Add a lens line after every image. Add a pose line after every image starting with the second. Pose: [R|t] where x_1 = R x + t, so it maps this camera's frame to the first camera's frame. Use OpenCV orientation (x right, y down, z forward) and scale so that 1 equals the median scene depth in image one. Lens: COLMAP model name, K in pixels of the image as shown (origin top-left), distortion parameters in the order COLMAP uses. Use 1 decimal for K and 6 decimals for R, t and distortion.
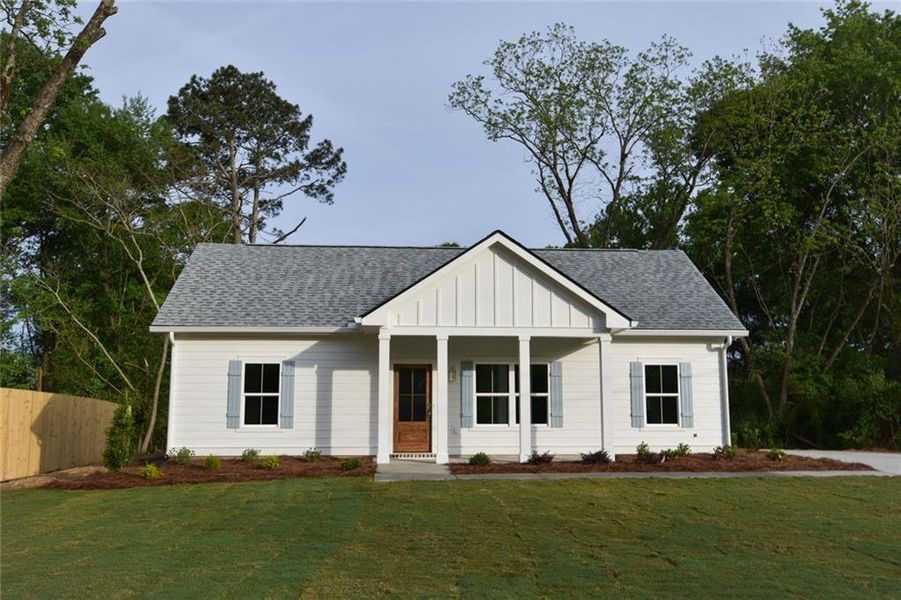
lens RADIAL K [[836.5, 0, 436.0], [0, 836.5, 297.6], [0, 0, 1]] dist [0.015037, 0.000000]
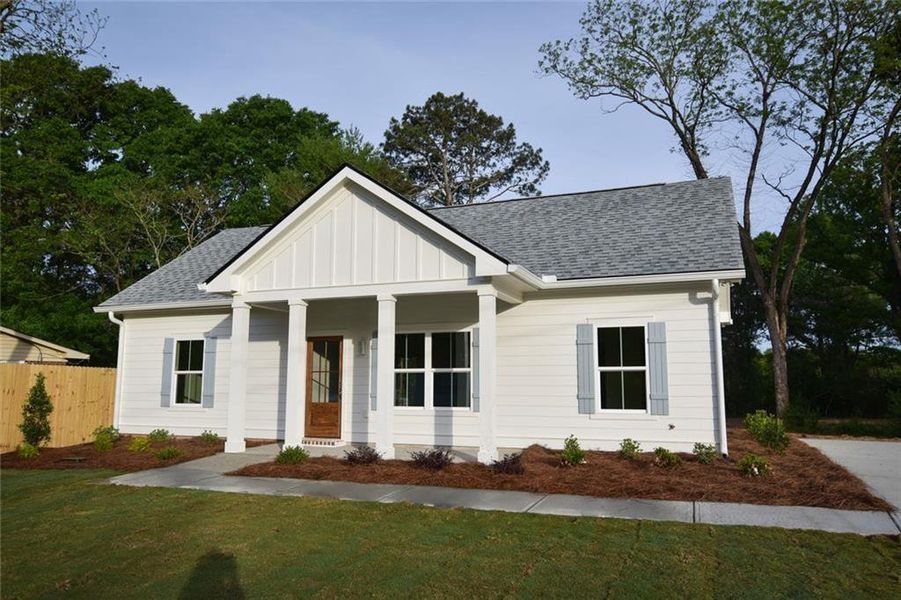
lens RADIAL K [[638.7, 0, 472.4], [0, 638.7, 302.9], [0, 0, 1]] dist [-0.006741, 0.006962]
pose [[0.904045, -0.053074, -0.424129, 0.391195], [0.059140, 0.998249, 0.001143, 0.052672], [0.423325, -0.026117, 0.905601, 0.460136]]
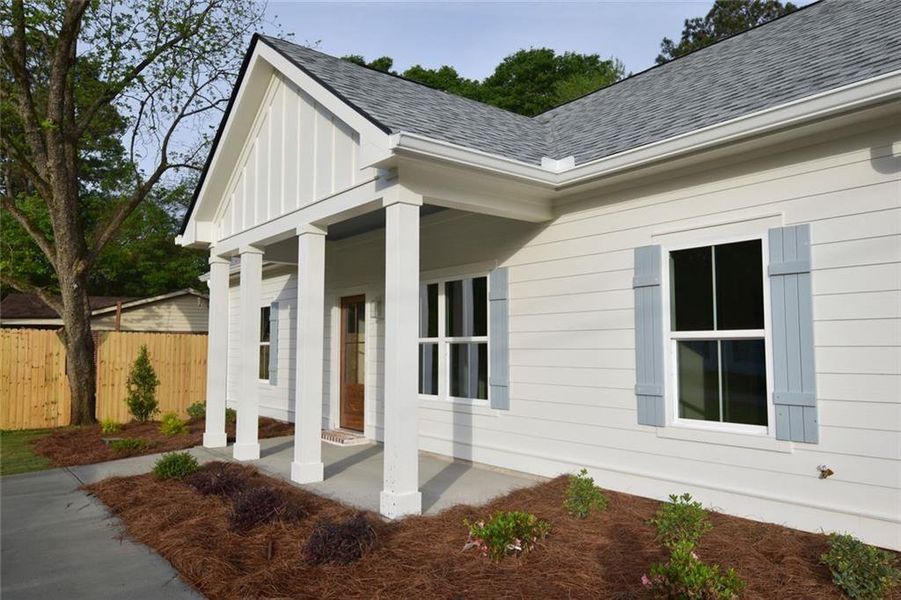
lens RADIAL K [[638.7, 0, 470.1], [0, 638.7, 304.5], [0, 0, 1]] dist [-0.006741, 0.006962]
pose [[0.557827, -0.058261, -0.827910, 0.428106], [0.118791, 0.992867, 0.010170, 0.090965], [0.821412, -0.104021, 0.560769, 0.786372]]
